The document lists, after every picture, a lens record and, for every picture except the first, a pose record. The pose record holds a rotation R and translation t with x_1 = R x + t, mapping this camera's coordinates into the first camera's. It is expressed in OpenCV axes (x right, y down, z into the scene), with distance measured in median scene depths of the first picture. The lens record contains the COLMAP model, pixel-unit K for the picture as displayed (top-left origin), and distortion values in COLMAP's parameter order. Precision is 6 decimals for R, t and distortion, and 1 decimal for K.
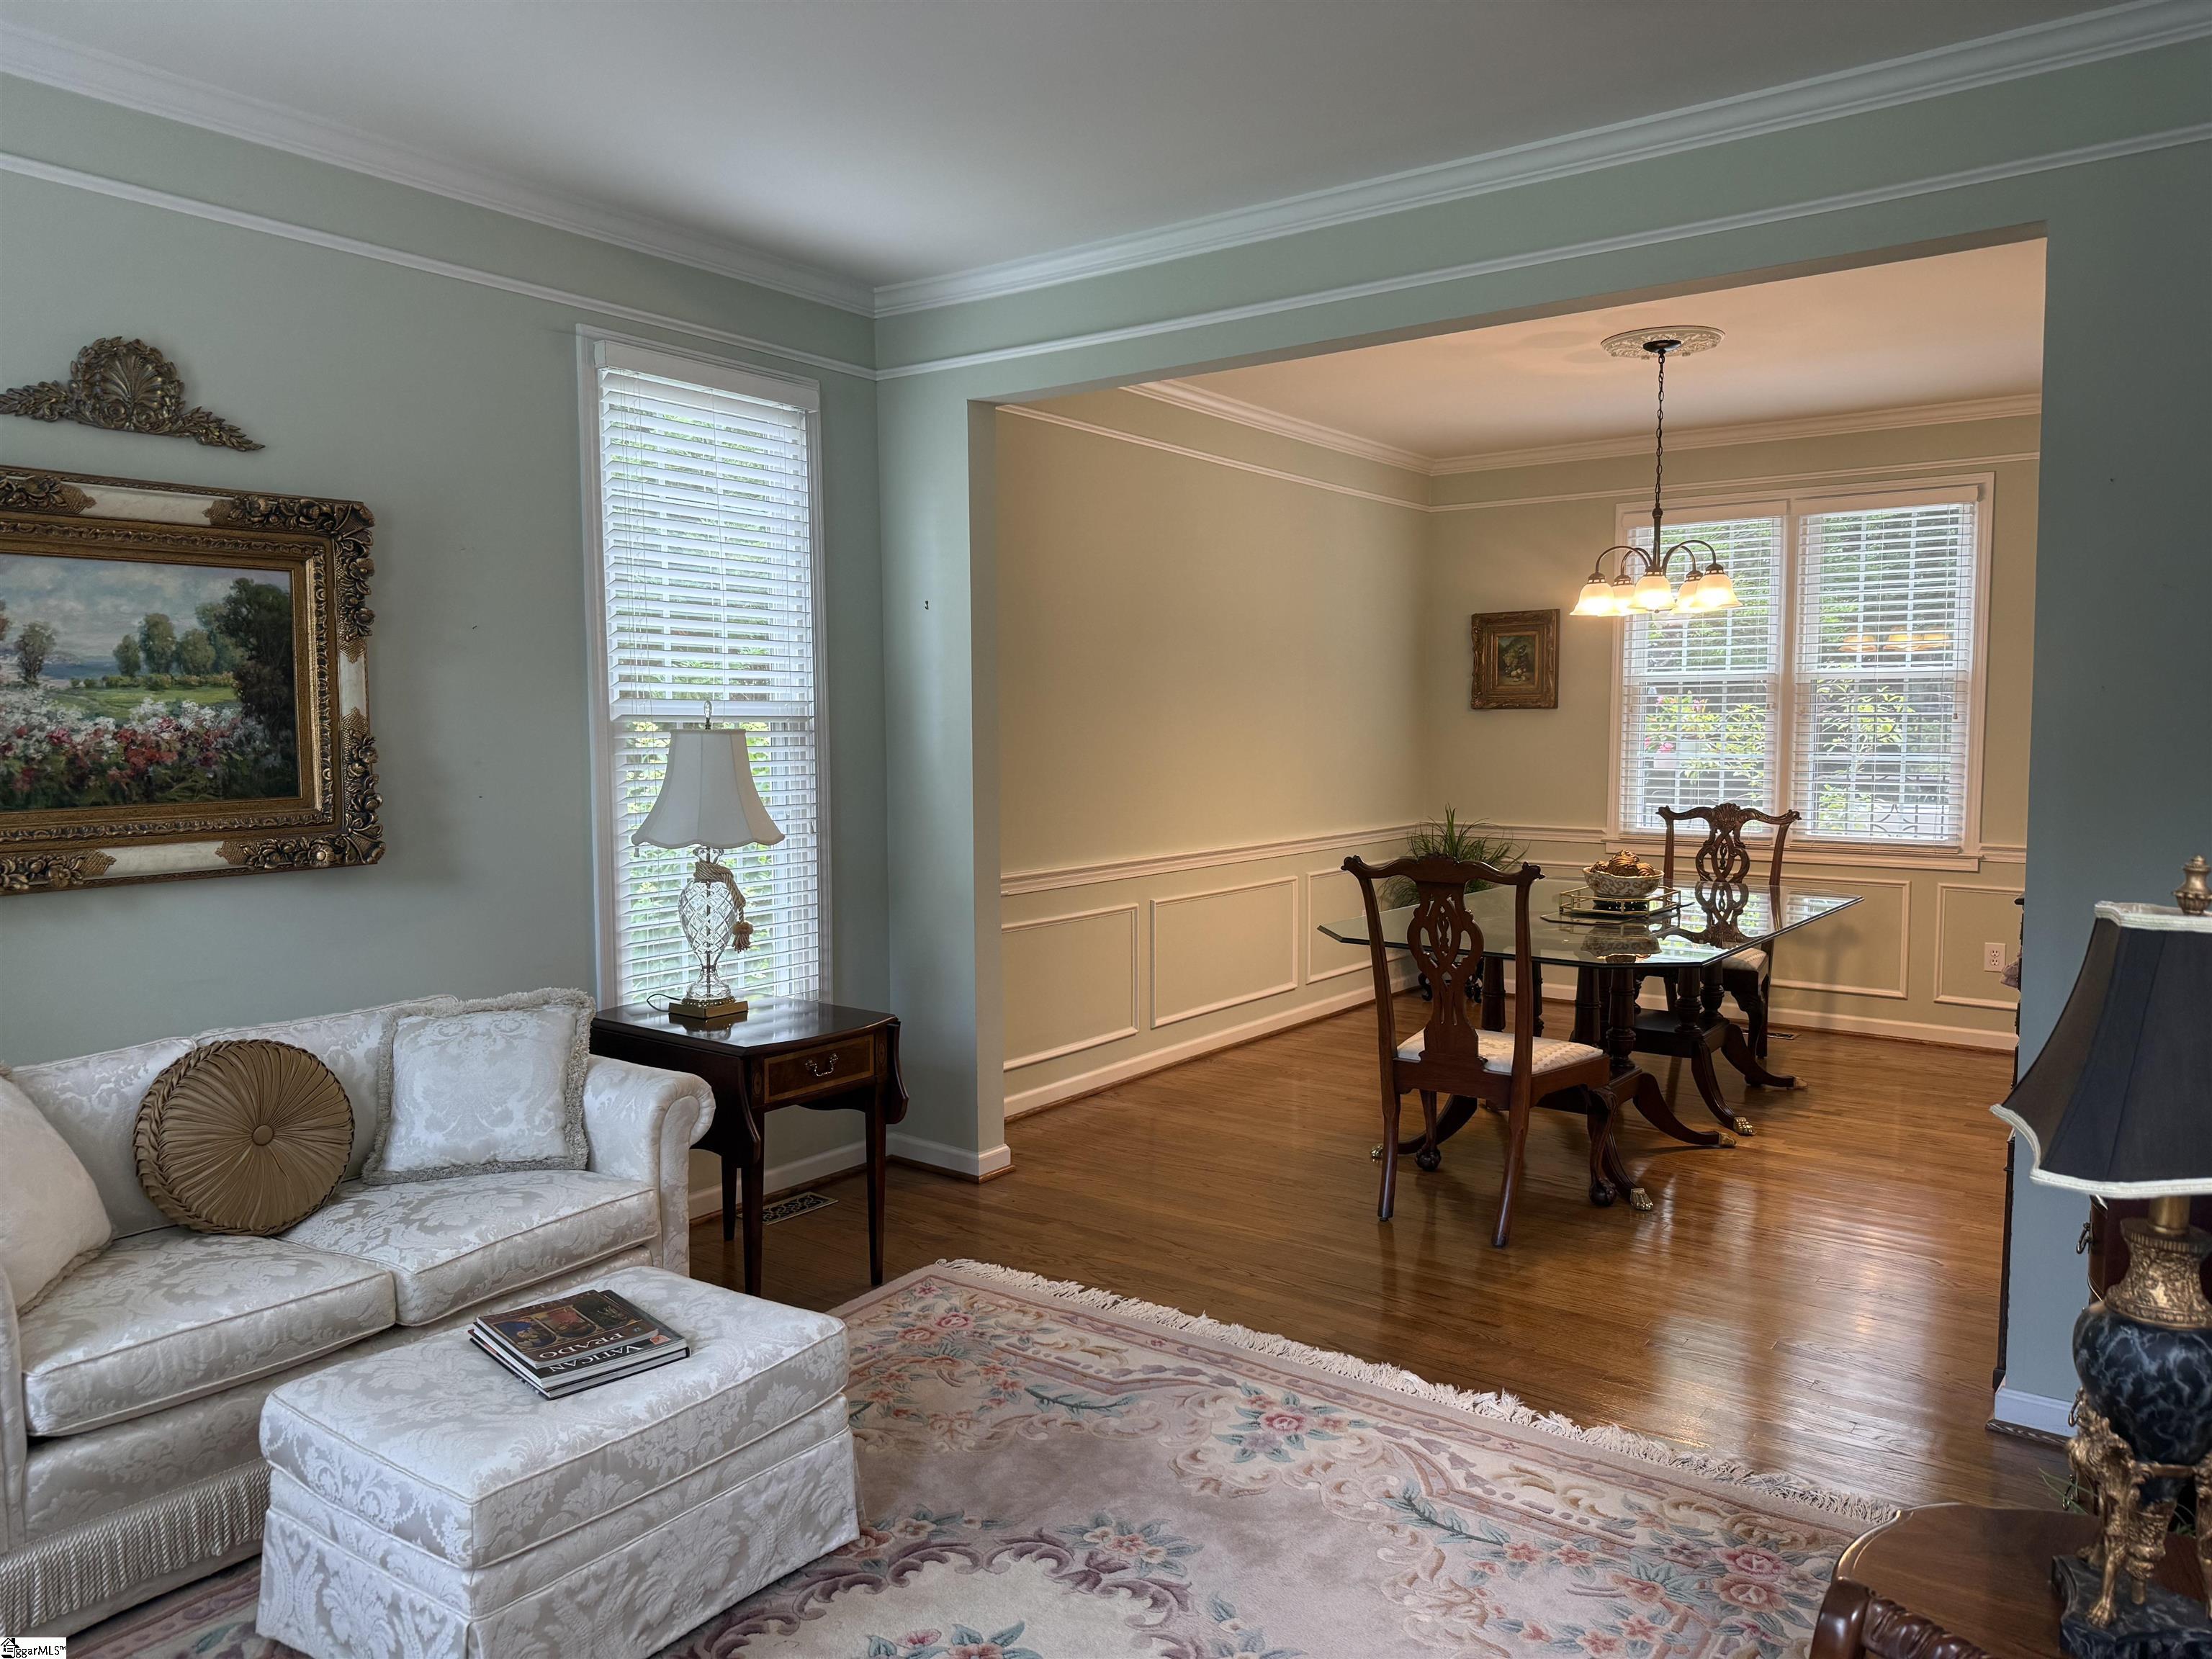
lens RADIAL K [[1527.8, 0, 1096.7], [0, 1527.8, 828.9], [0, 0, 1]] dist [0.159359, -0.320940]
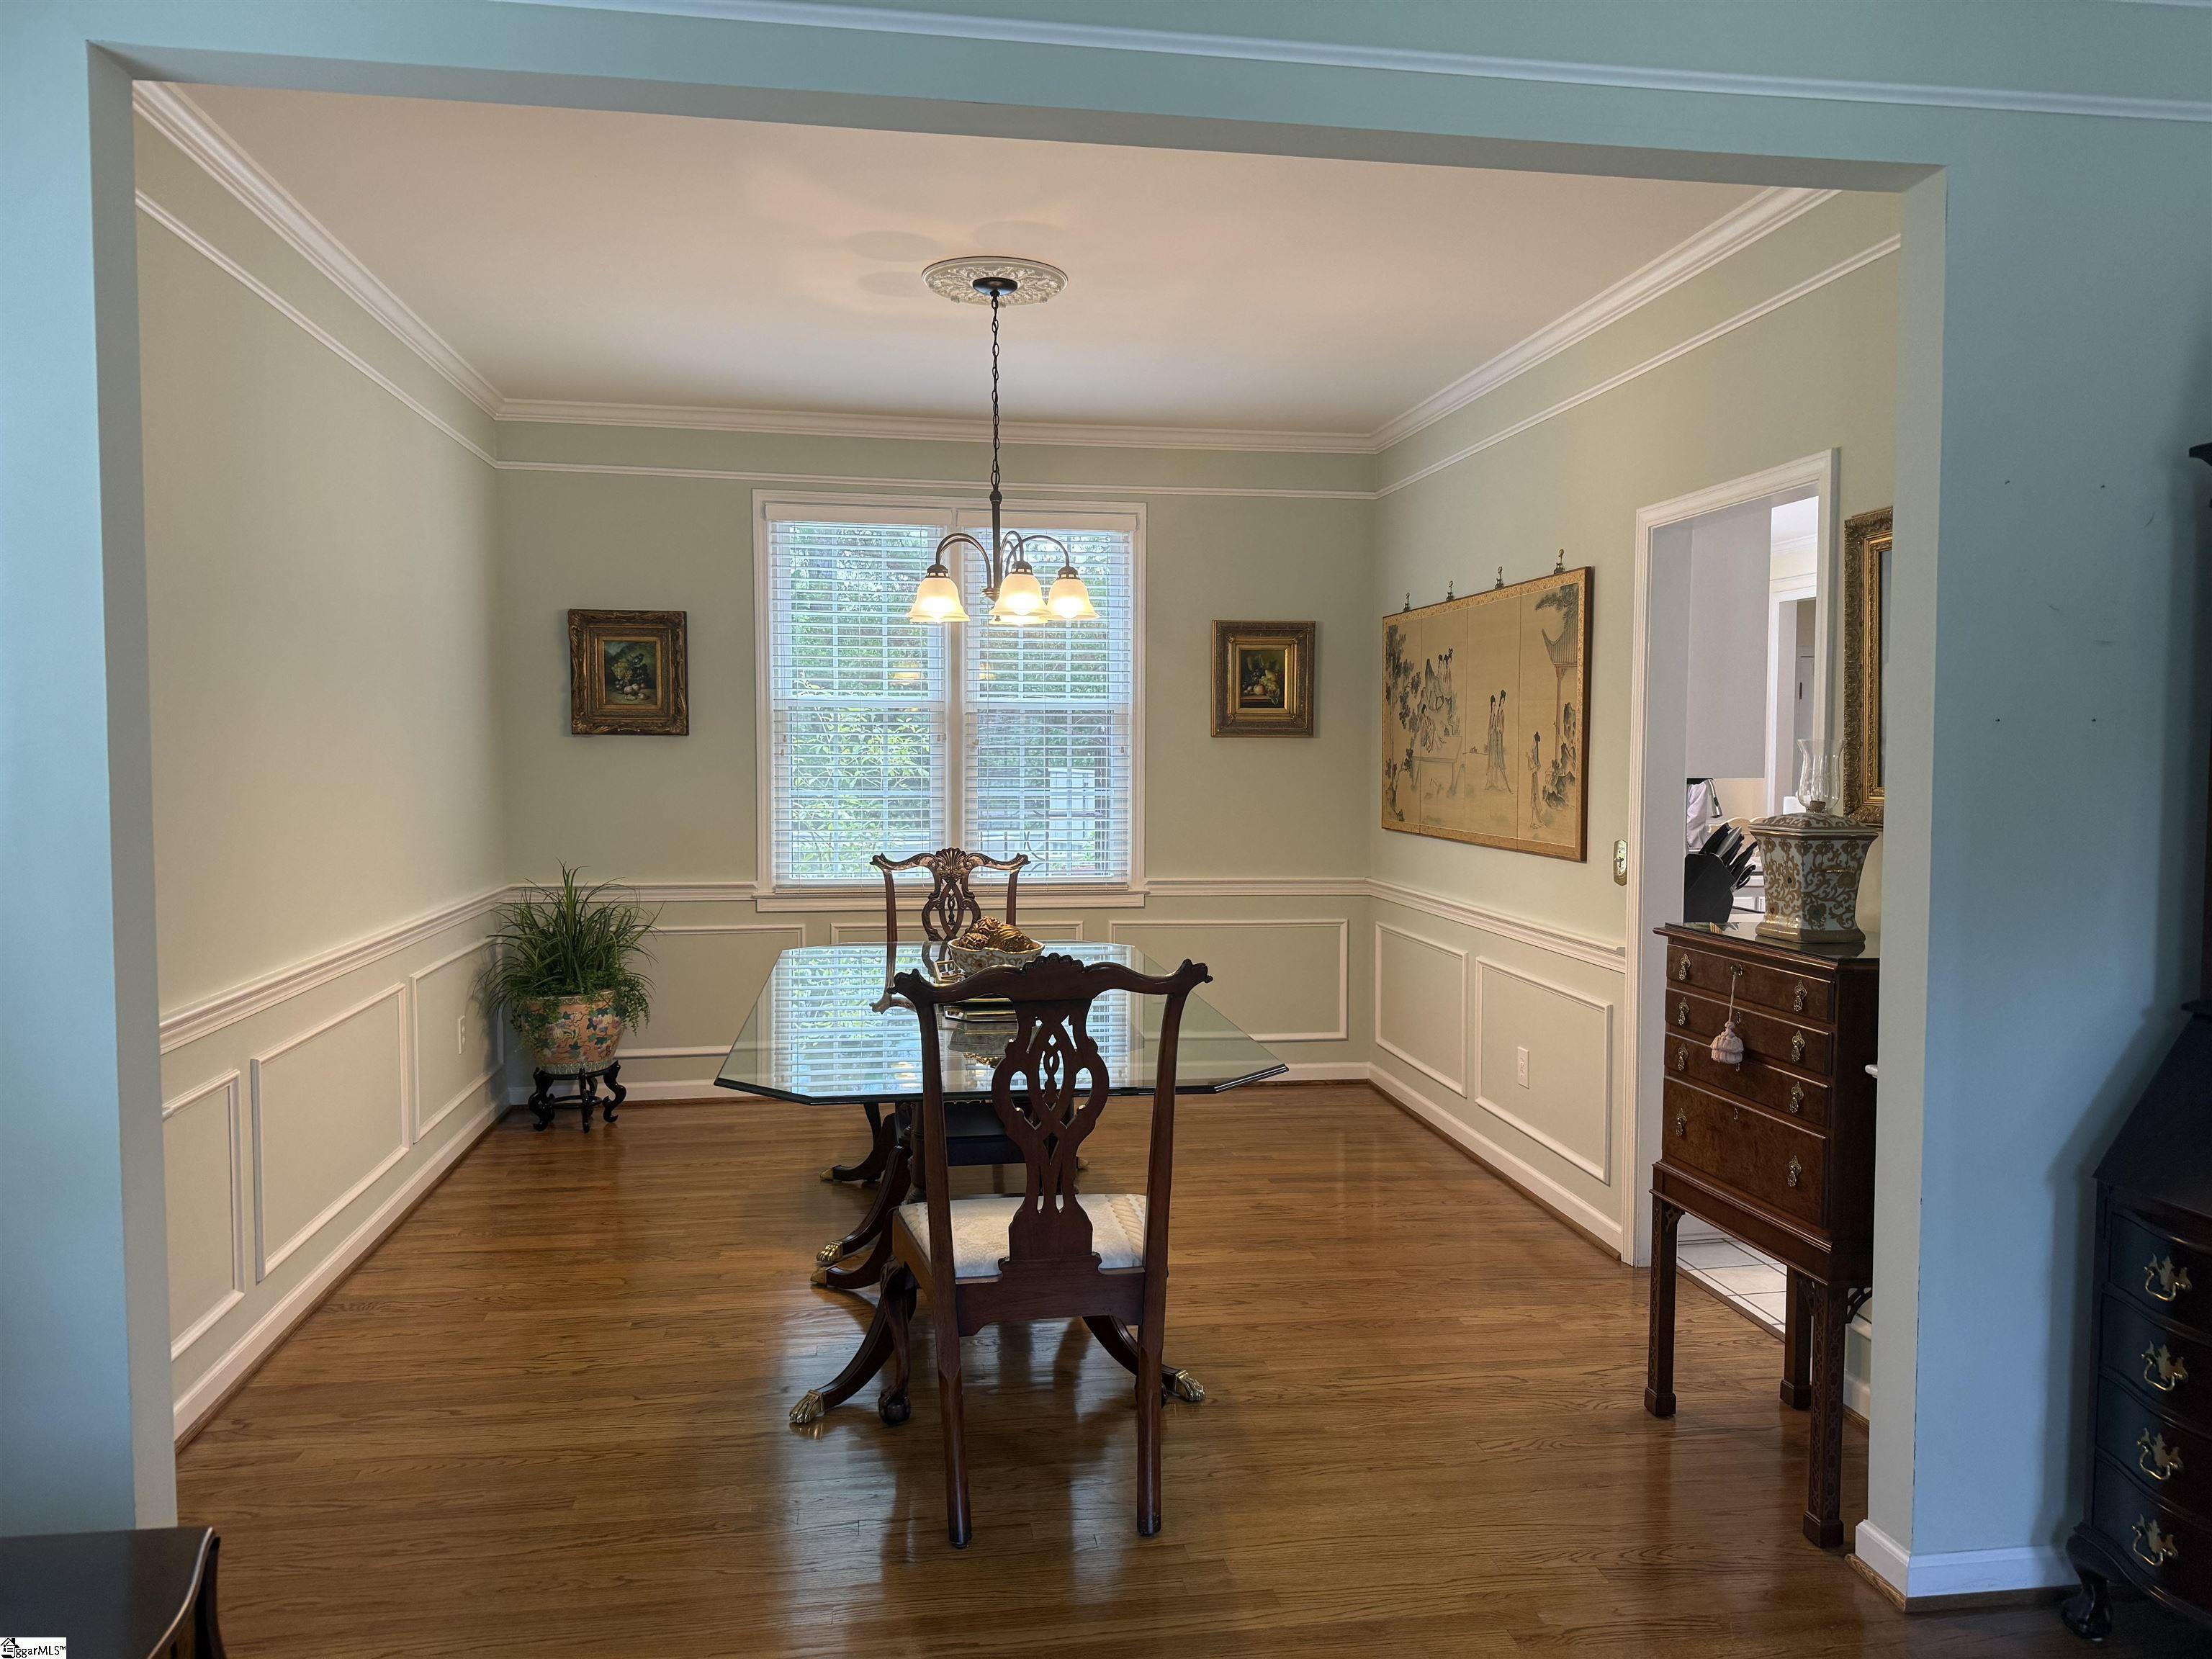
lens RADIAL K [[1527.8, 0, 1096.7], [0, 1527.8, 828.9], [0, 0, 1]] dist [0.159359, -0.320940]
pose [[0.703396, -0.032038, 0.710076, -0.134519], [0.044400, 0.999013, 0.001092, -0.022858], [-0.709410, 0.030759, 0.704125, 0.315015]]
